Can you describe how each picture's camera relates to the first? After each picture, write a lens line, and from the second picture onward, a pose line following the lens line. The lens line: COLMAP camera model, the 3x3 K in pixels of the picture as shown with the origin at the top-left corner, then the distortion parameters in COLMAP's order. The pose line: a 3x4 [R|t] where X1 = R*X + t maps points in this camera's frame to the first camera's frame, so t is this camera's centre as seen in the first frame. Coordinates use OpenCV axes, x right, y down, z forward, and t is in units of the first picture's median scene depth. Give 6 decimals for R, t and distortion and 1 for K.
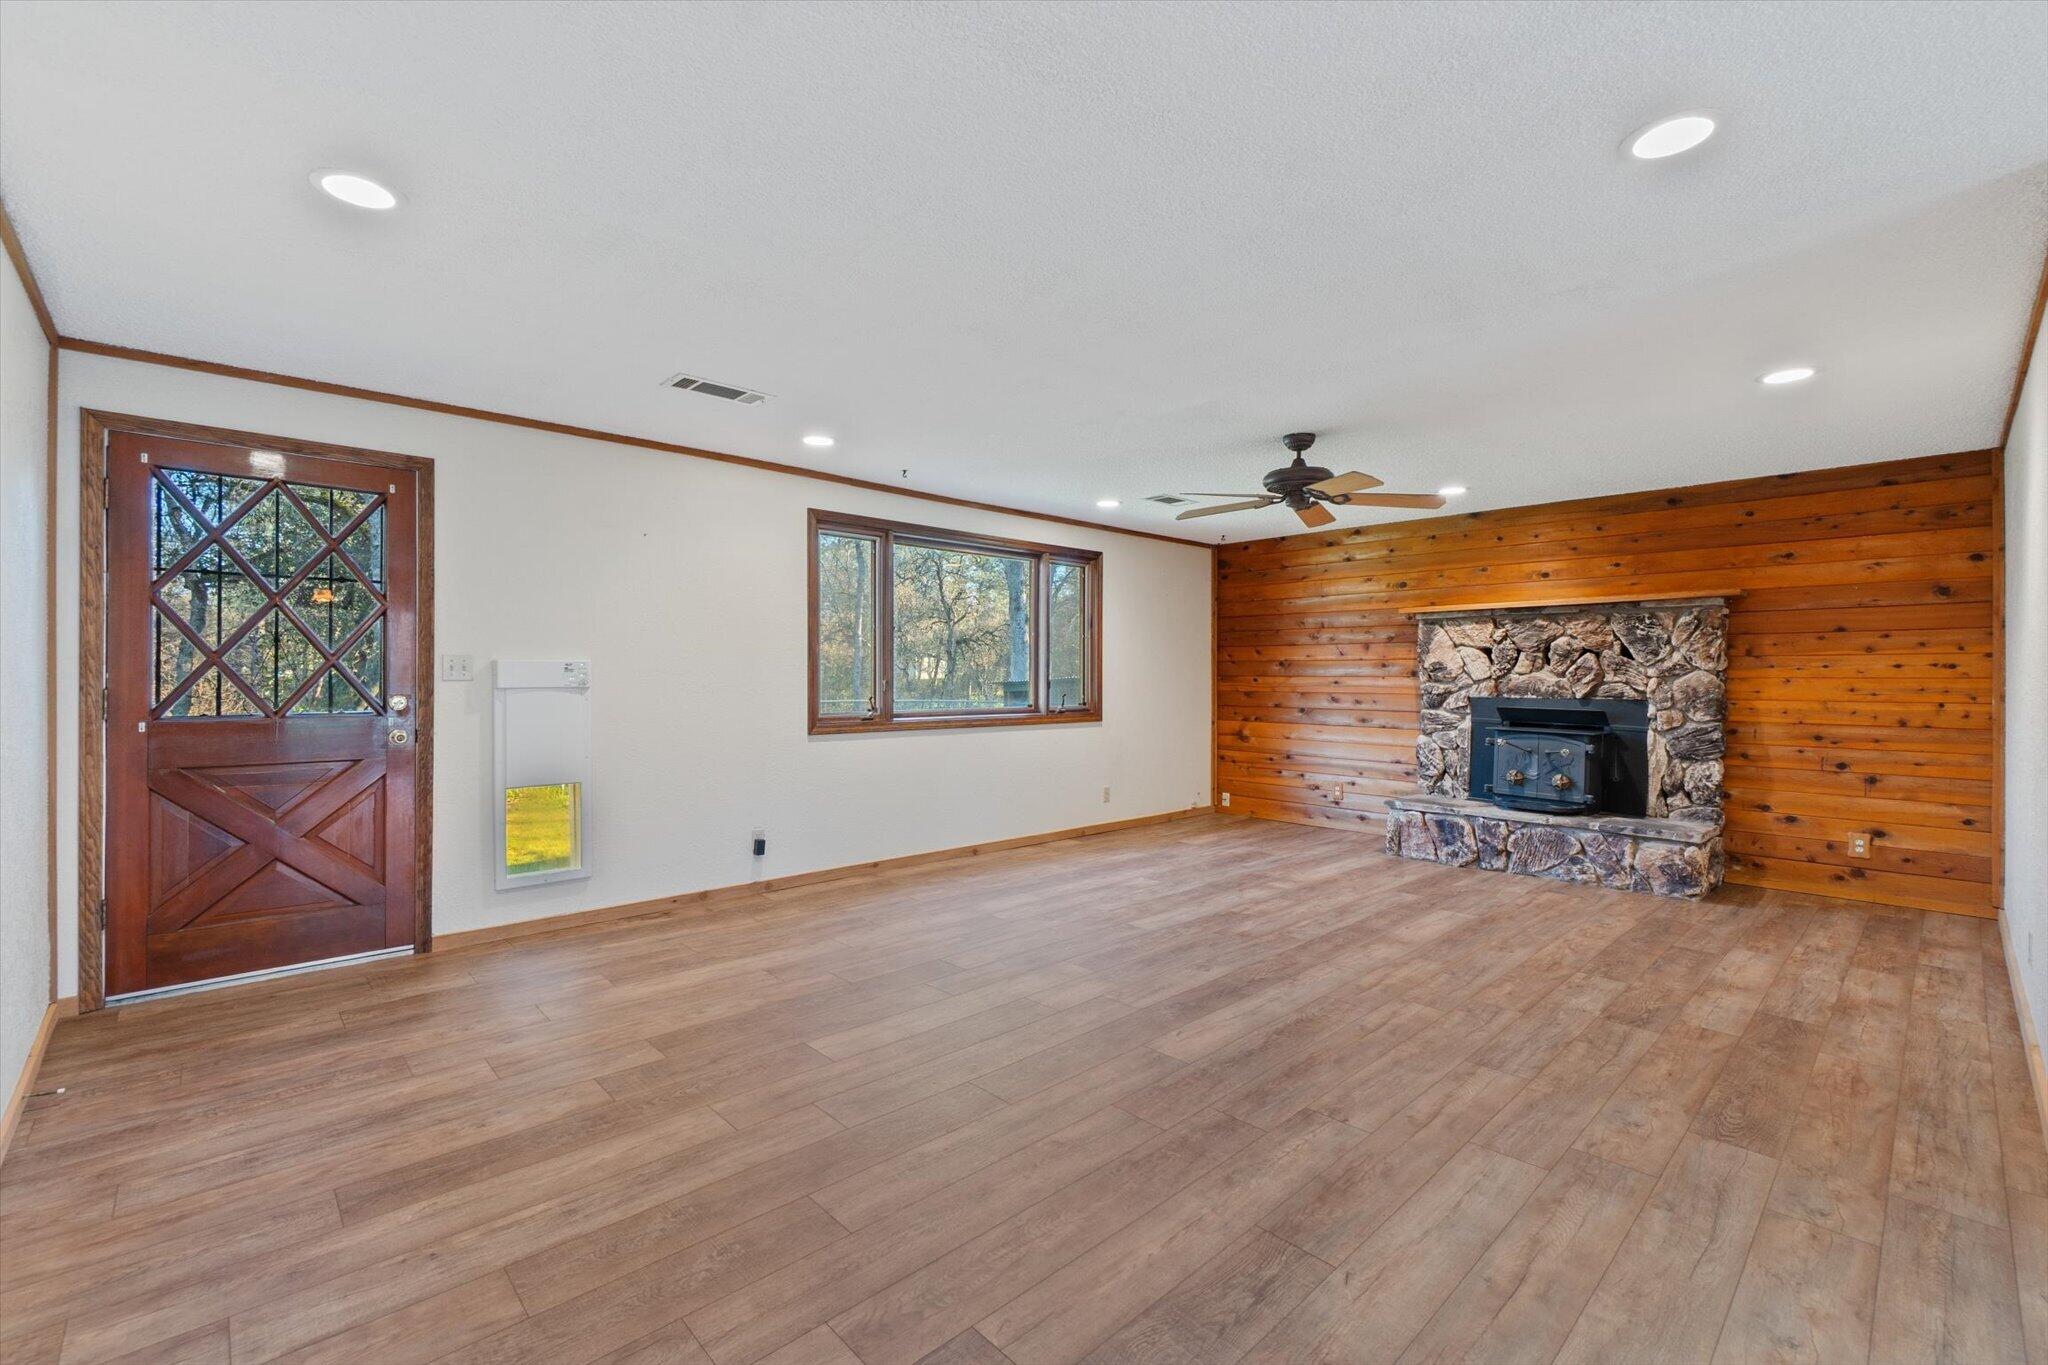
lens RADIAL K [[885.0, 0, 1015.2], [0, 885.0, 675.3], [0, 0, 1]] dist [-0.005979, 0.003814]
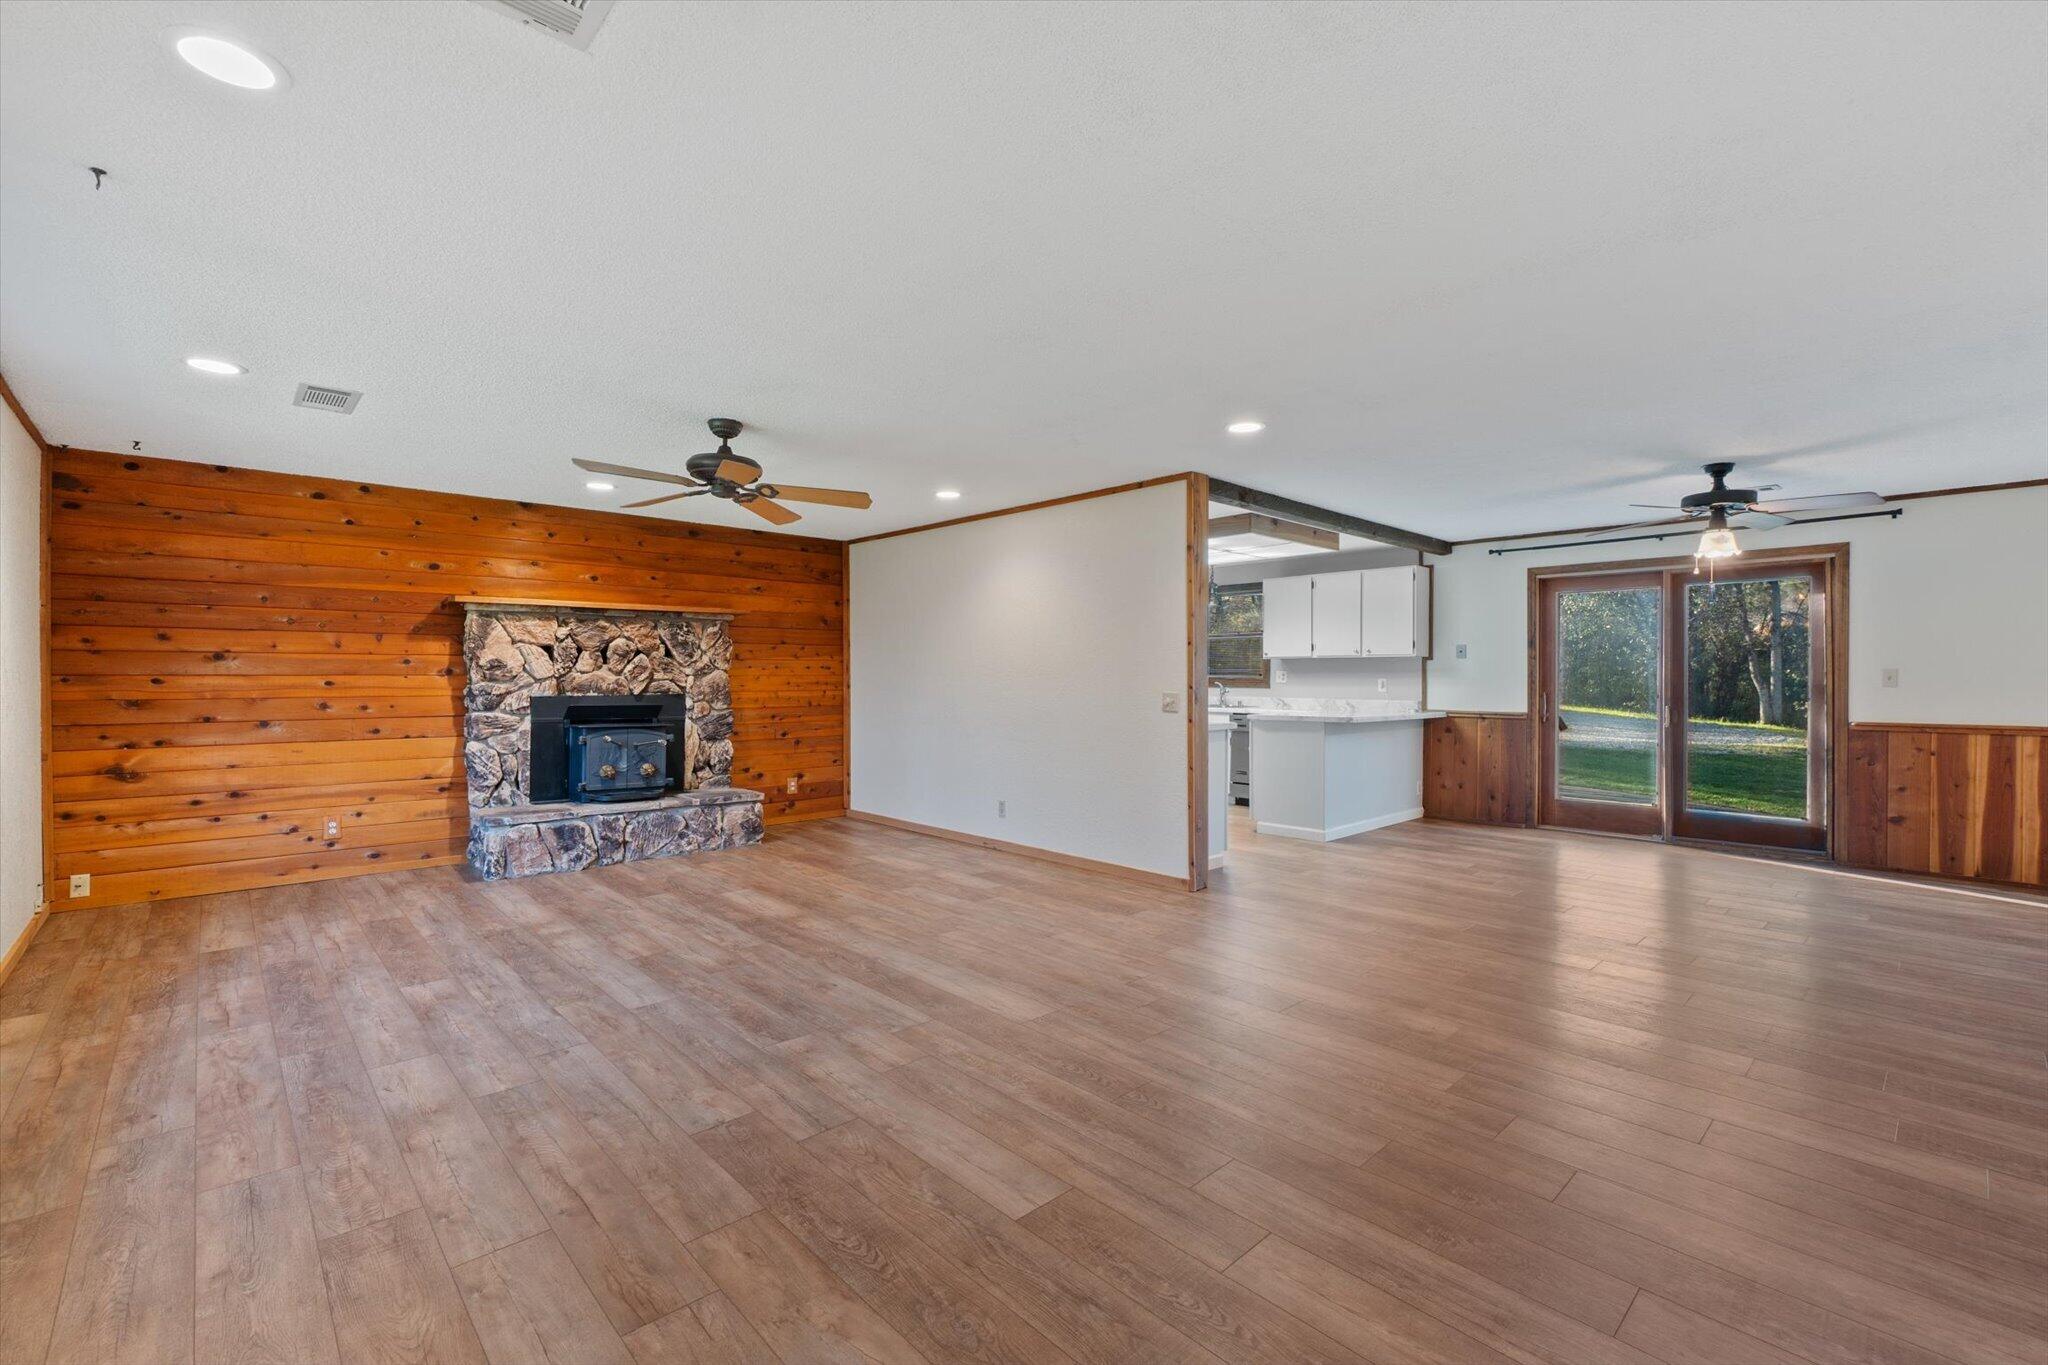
lens RADIAL K [[885.0, 0, 1021.2], [0, 885.0, 678.6], [0, 0, 1]] dist [-0.005979, 0.003814]
pose [[-0.007614, -0.008110, 0.999938, -0.511233], [-0.001471, 0.999966, 0.008099, -0.003821], [-0.999970, -0.001409, -0.007625, 0.559687]]
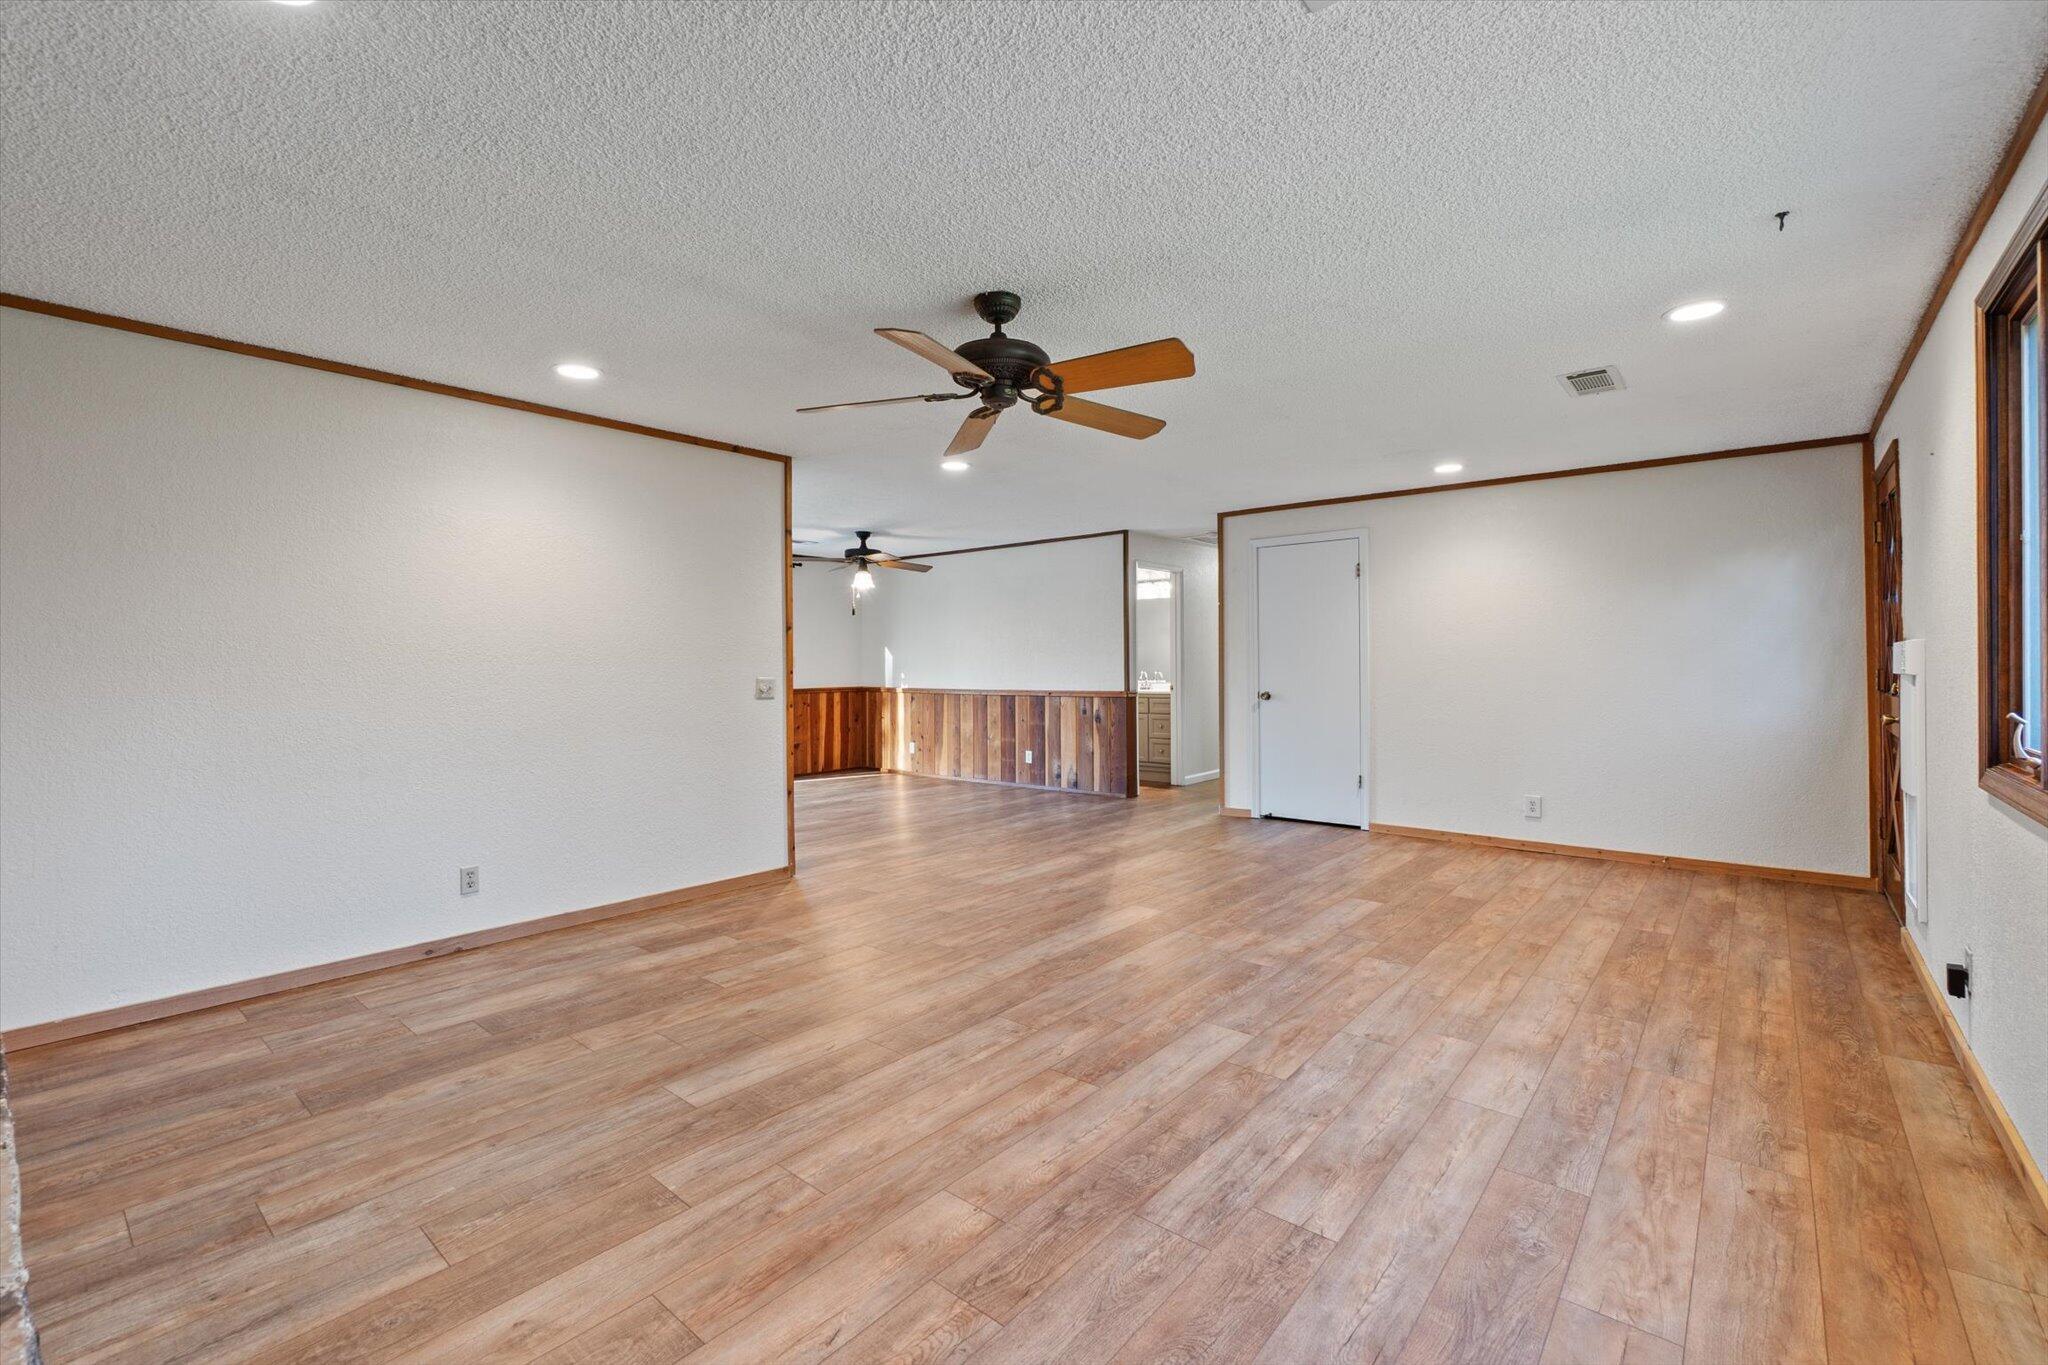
lens RADIAL K [[885.0, 0, 1040.8], [0, 885.0, 645.6], [0, 0, 1]] dist [-0.005979, 0.003814]
pose [[-0.989570, -0.003776, -0.144001, 0.312138], [-0.001012, 0.999814, -0.019264, 0.003409], [0.144047, -0.018917, -0.989390, 1.347875]]
